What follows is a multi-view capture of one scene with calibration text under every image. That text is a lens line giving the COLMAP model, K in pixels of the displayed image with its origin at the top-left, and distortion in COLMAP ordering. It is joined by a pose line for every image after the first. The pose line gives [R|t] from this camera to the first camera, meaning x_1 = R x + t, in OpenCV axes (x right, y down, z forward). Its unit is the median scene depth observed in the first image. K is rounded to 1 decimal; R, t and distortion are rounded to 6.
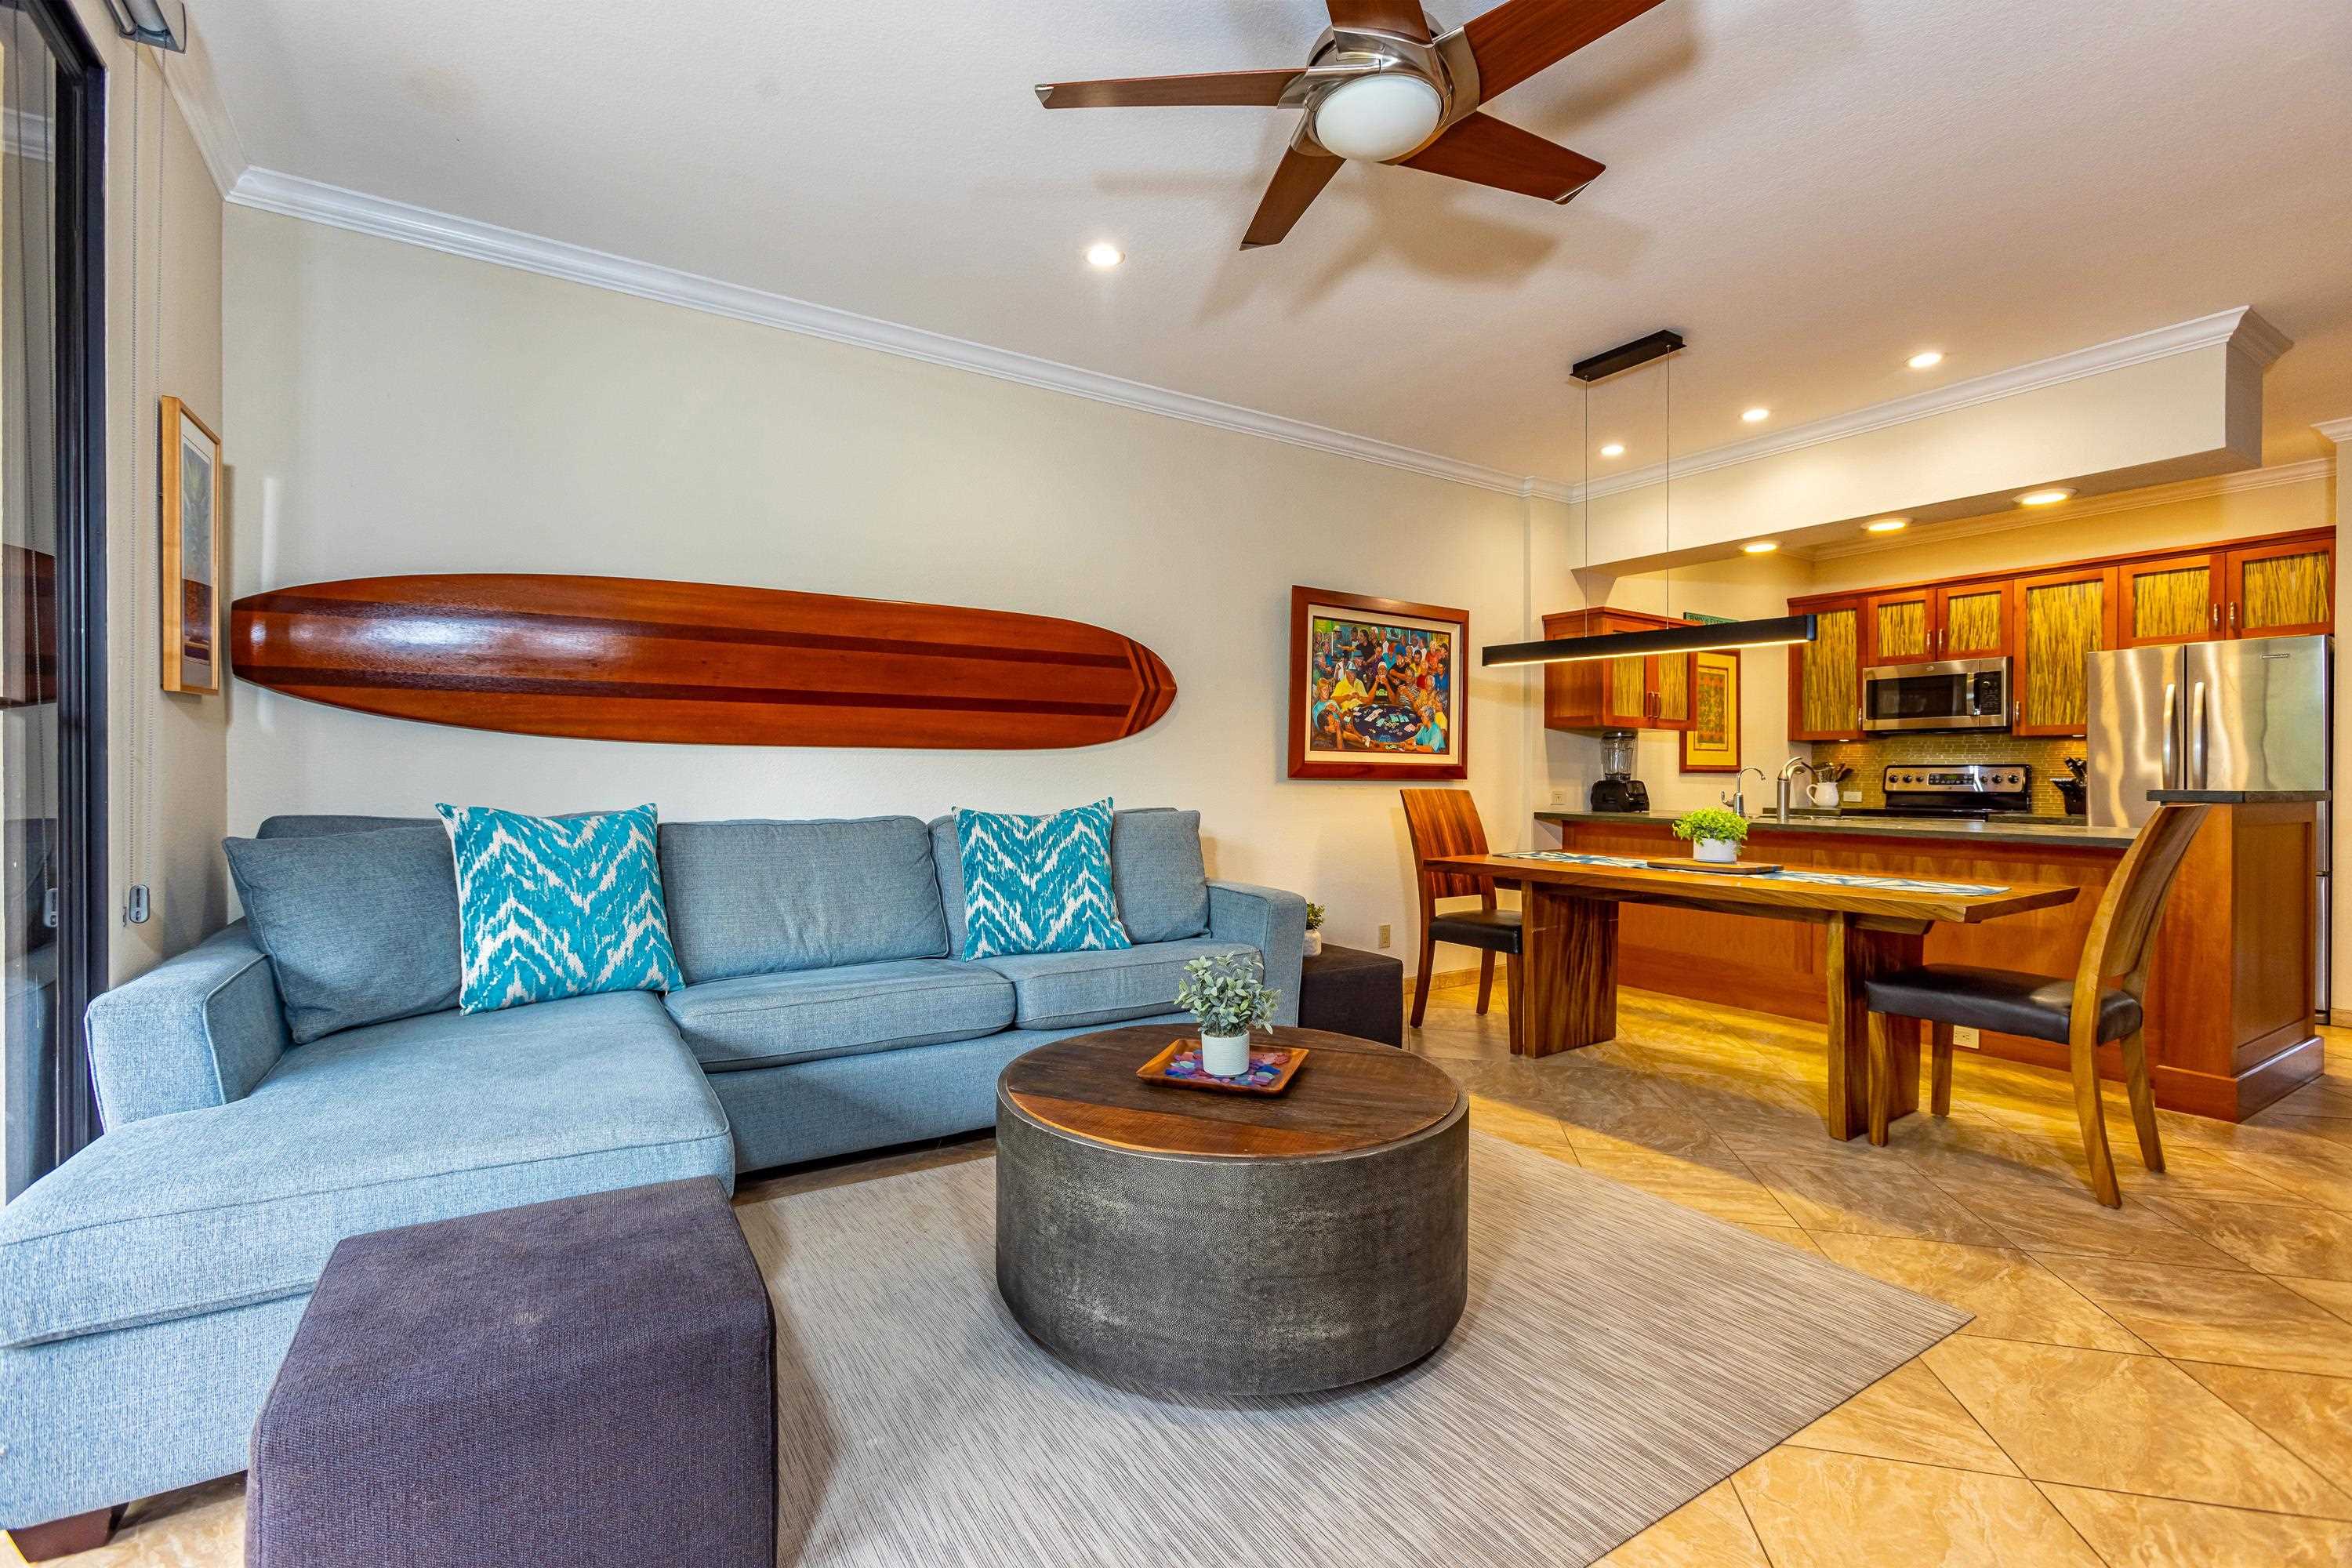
lens RADIAL K [[1031.7, 0, 1148.7], [0, 1031.7, 781.5], [0, 0, 1]] dist [-0.015073, 0.005057]
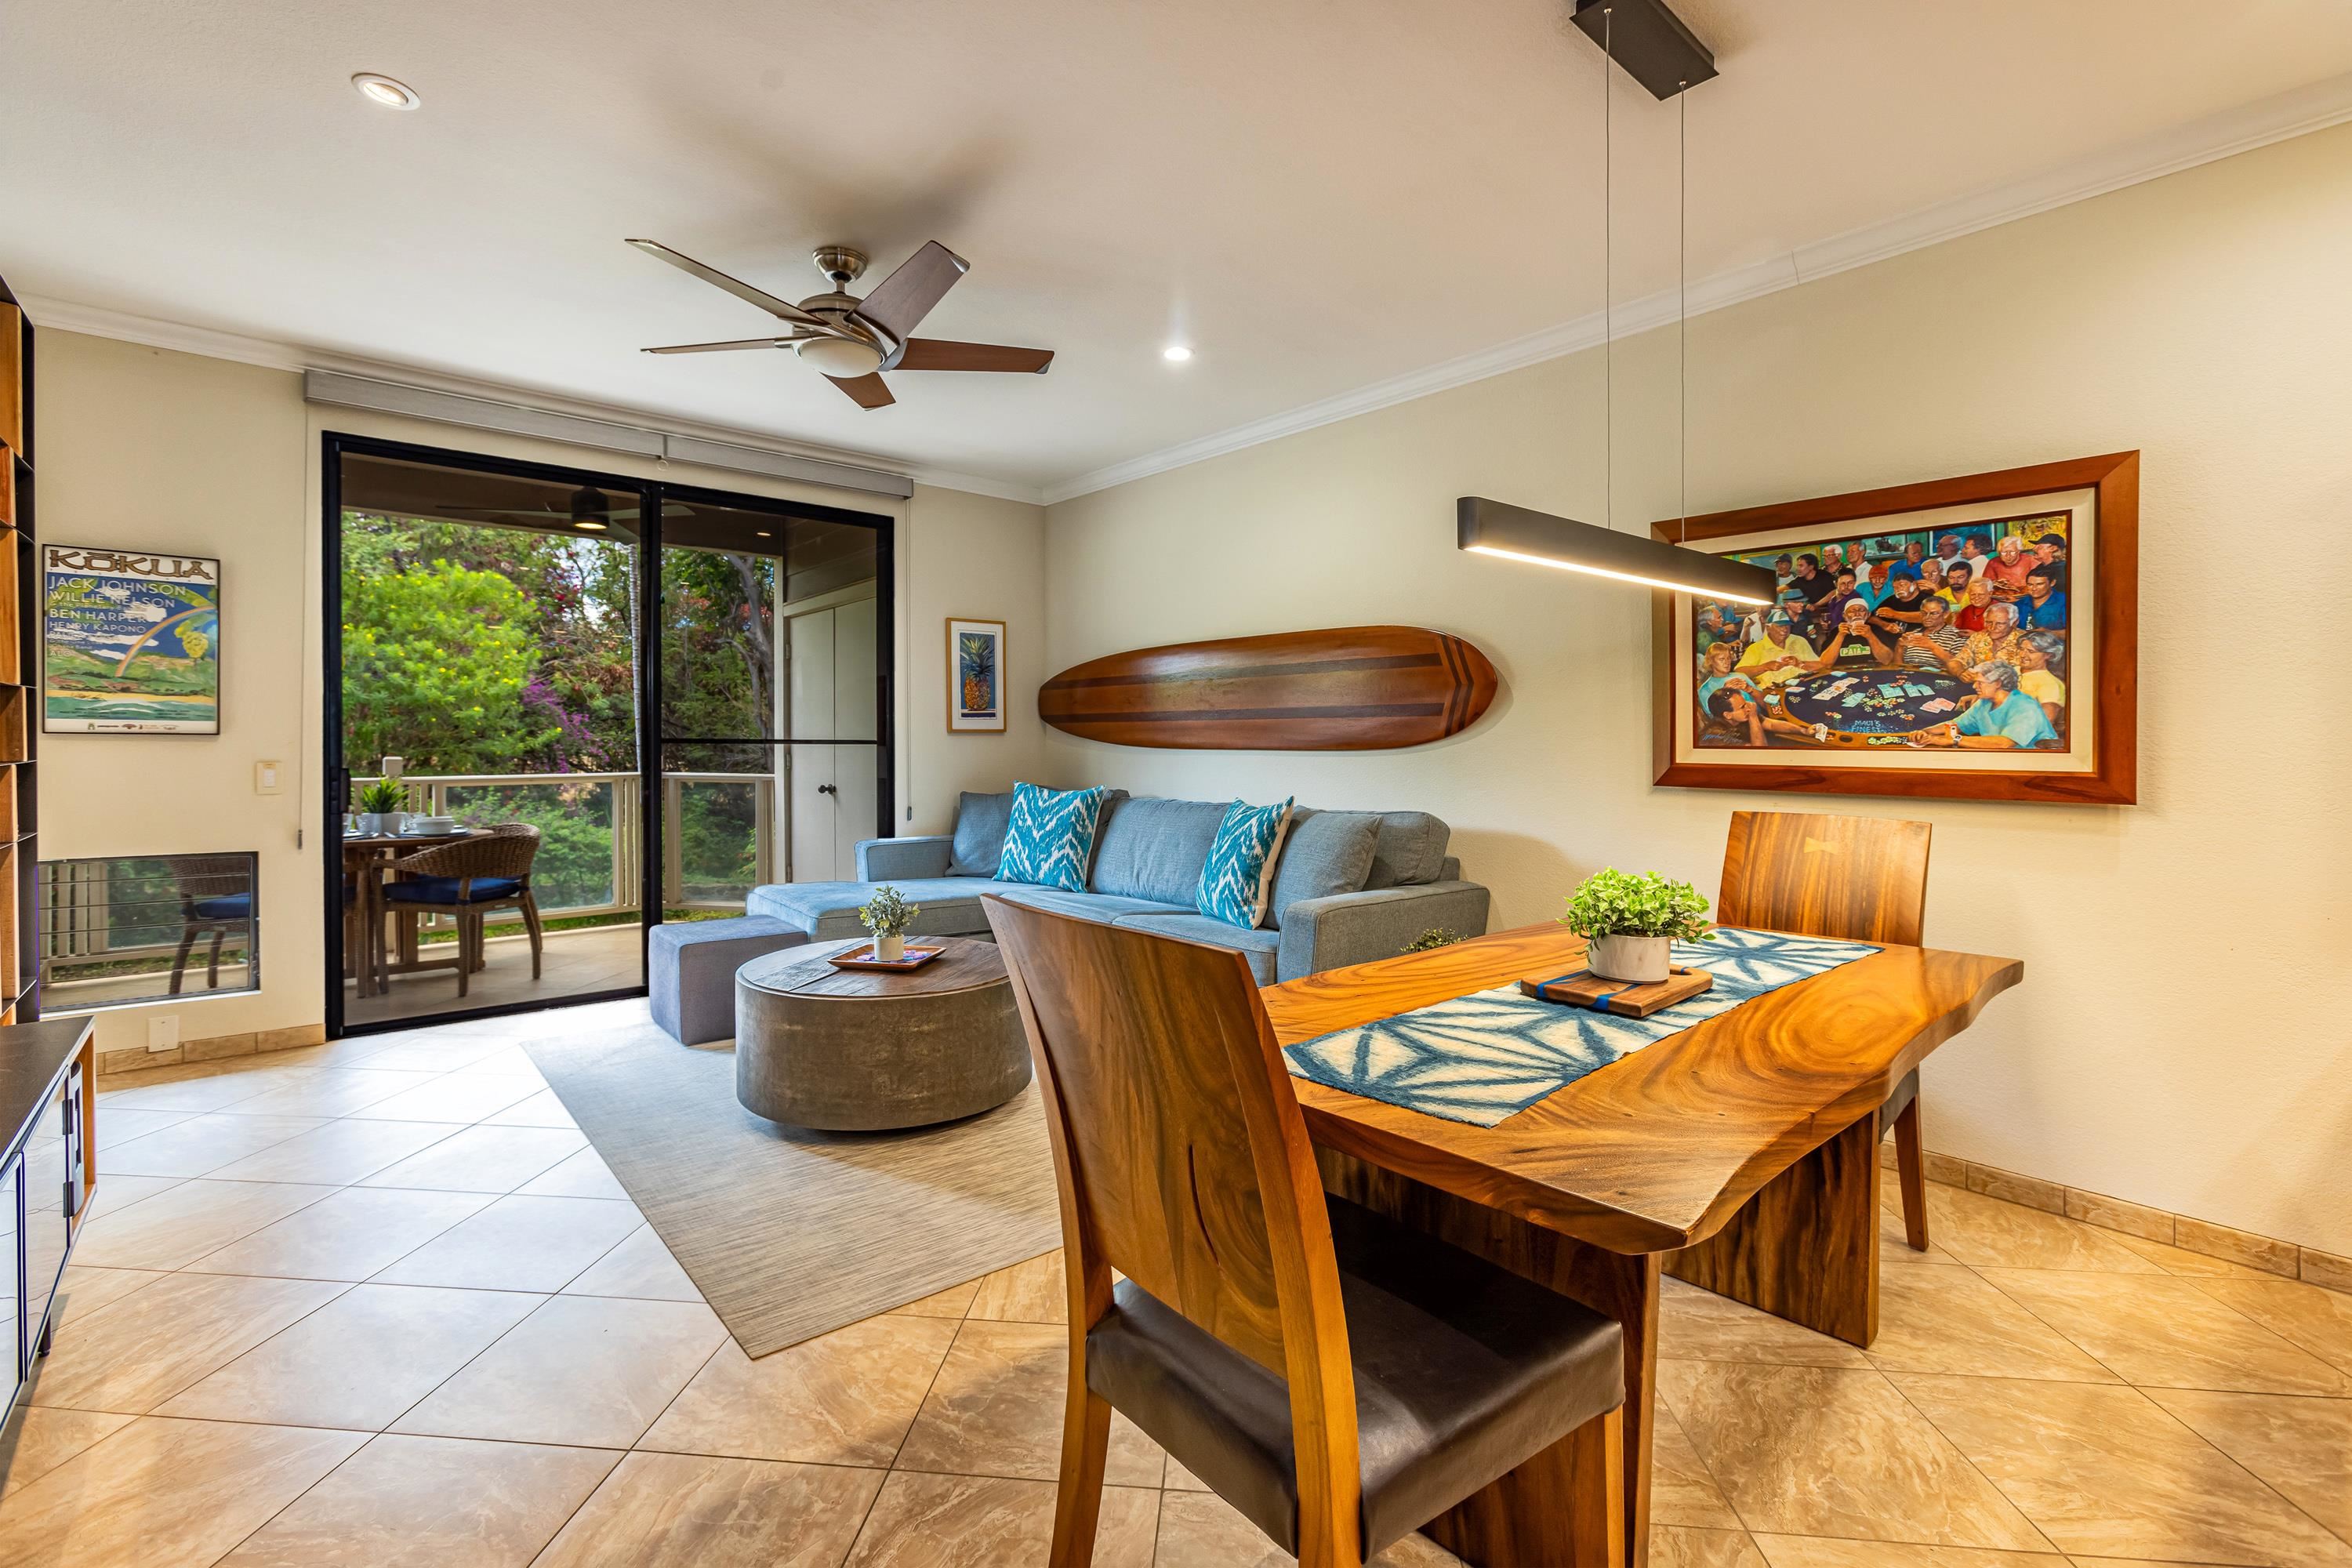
lens RADIAL K [[1031.7, 0, 1141.3], [0, 1031.7, 755.1], [0, 0, 1]] dist [-0.015073, 0.005057]
pose [[0.131213, 0.004174, -0.991345, 0.737467], [-0.013943, 0.999900, 0.002365, -0.020736], [0.991256, 0.013512, 0.131258, 0.500111]]
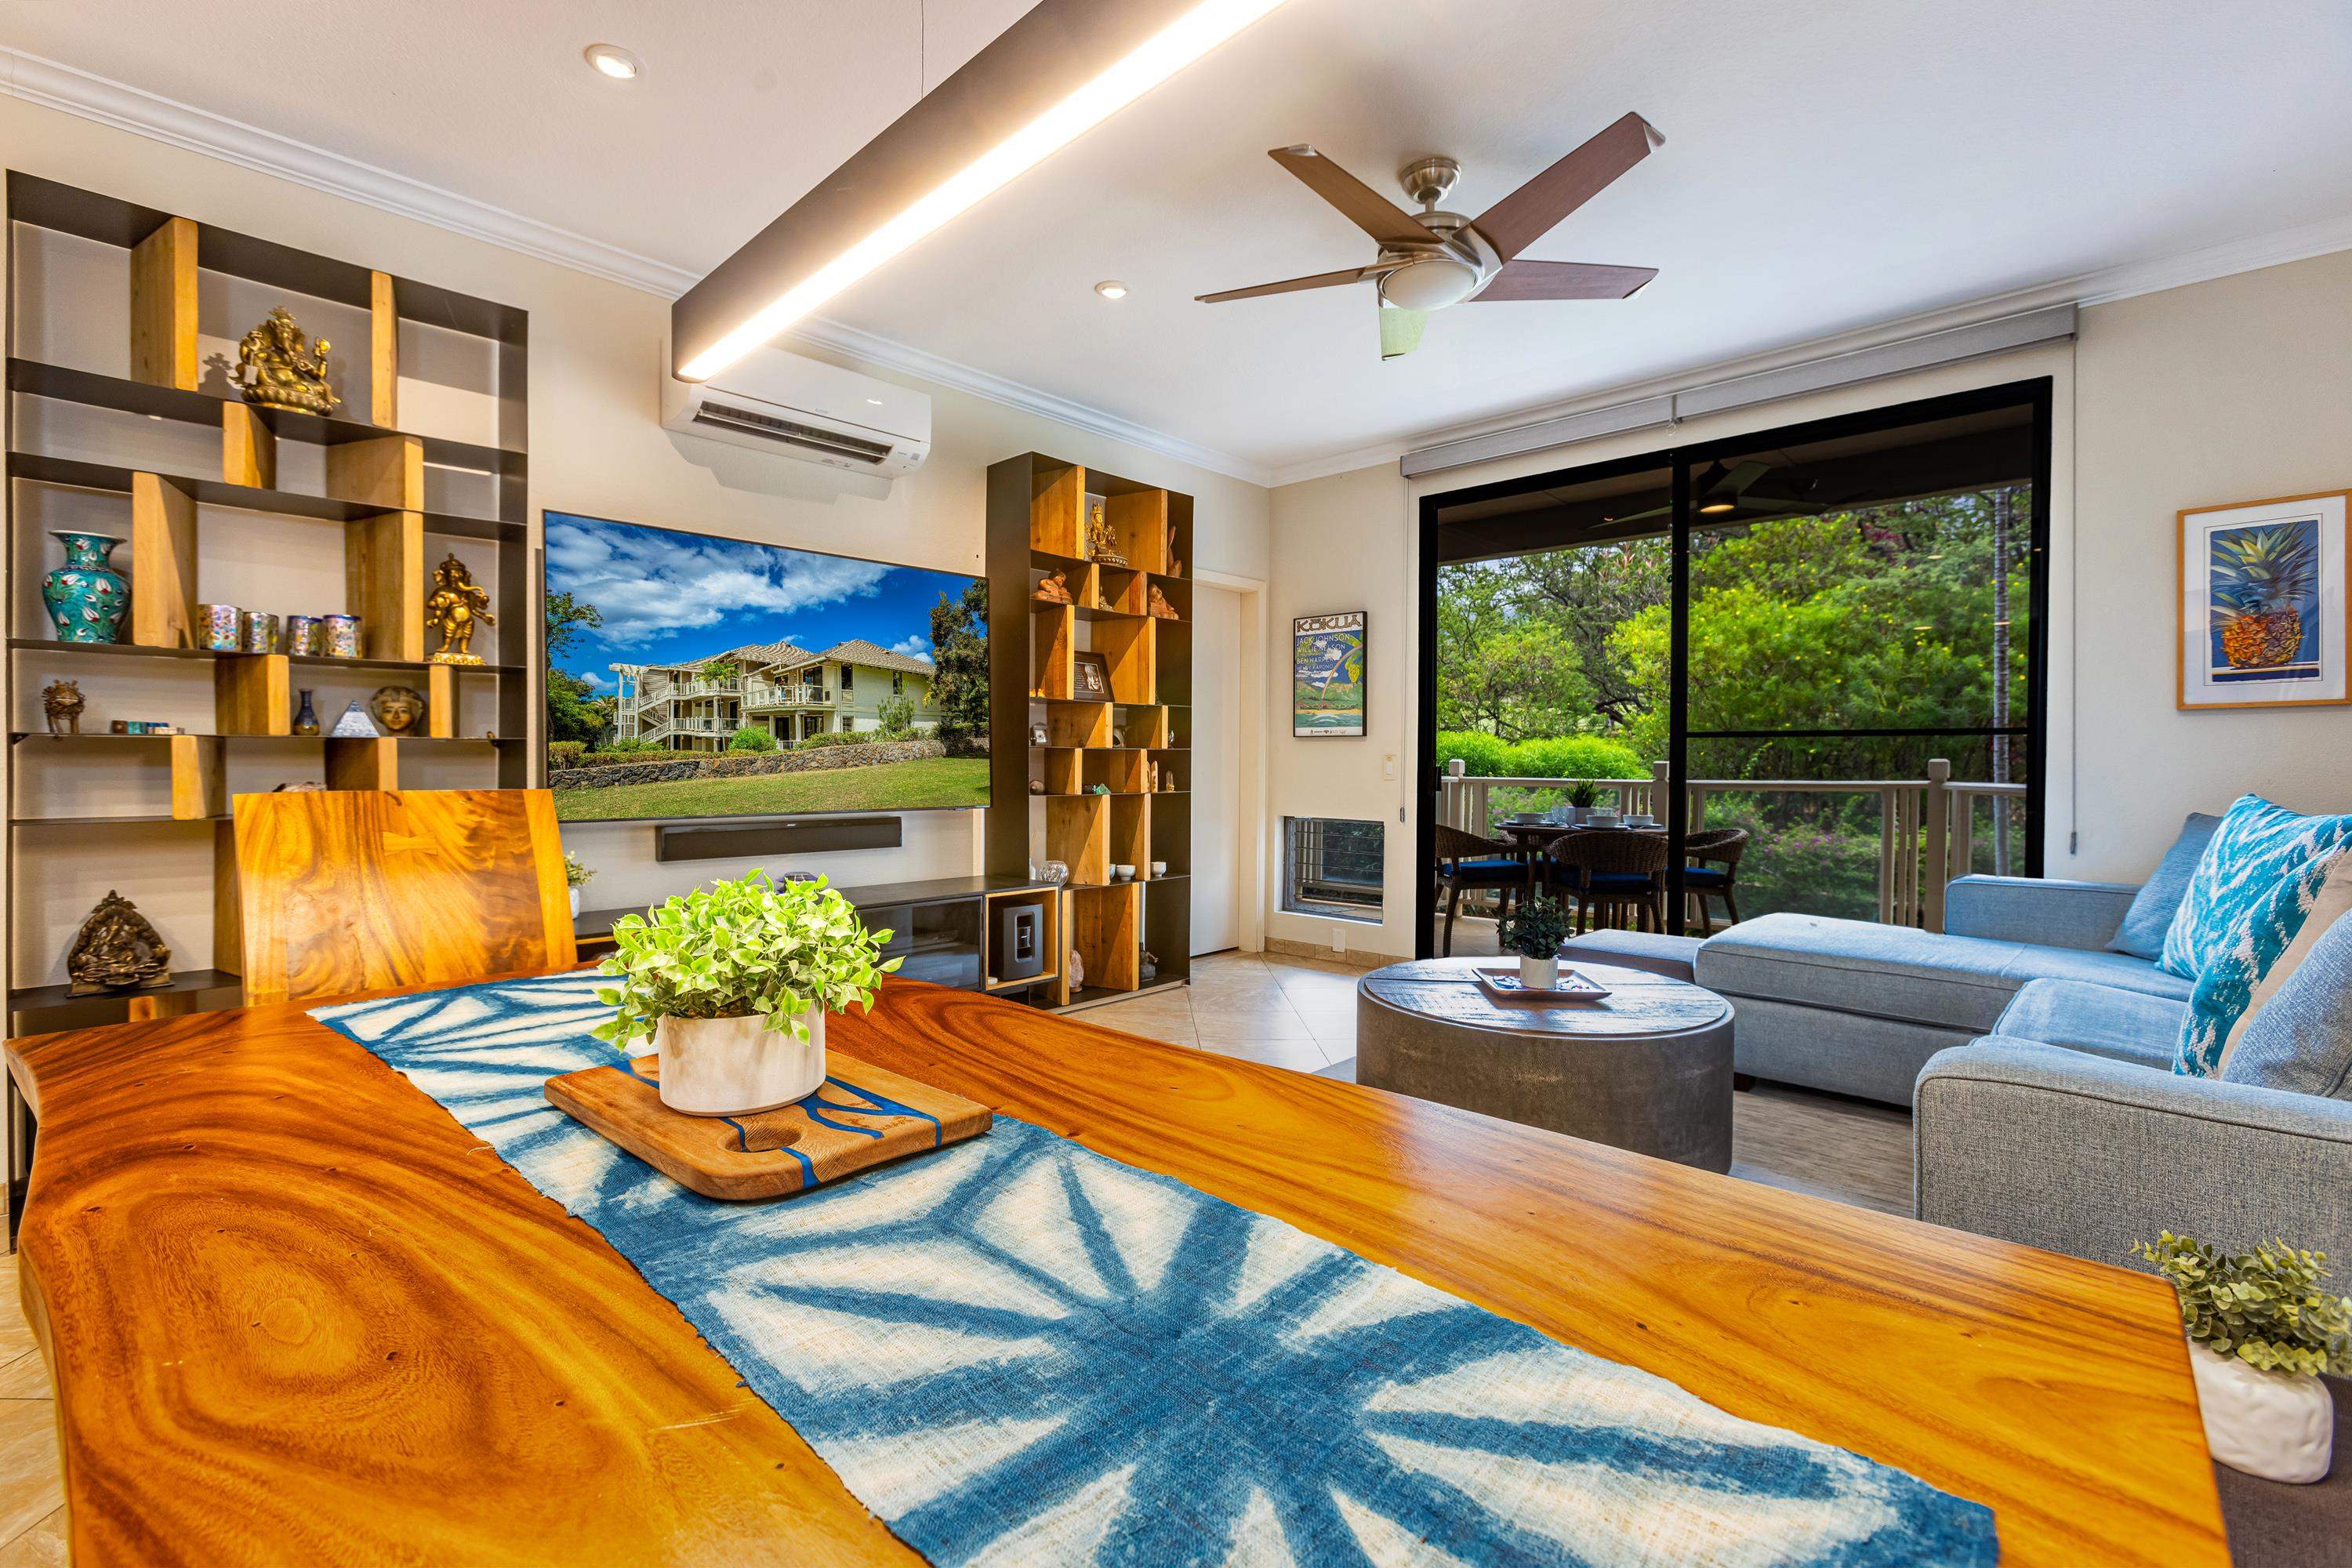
lens RADIAL K [[1031.7, 0, 1166.7], [0, 1031.7, 780.0], [0, 0, 1]] dist [-0.015073, 0.005057]
pose [[-0.965642, -0.005849, -0.259811, 0.372522], [-0.012876, 0.999596, 0.025354, -0.003271], [0.259557, 0.027829, -0.965327, 0.906524]]
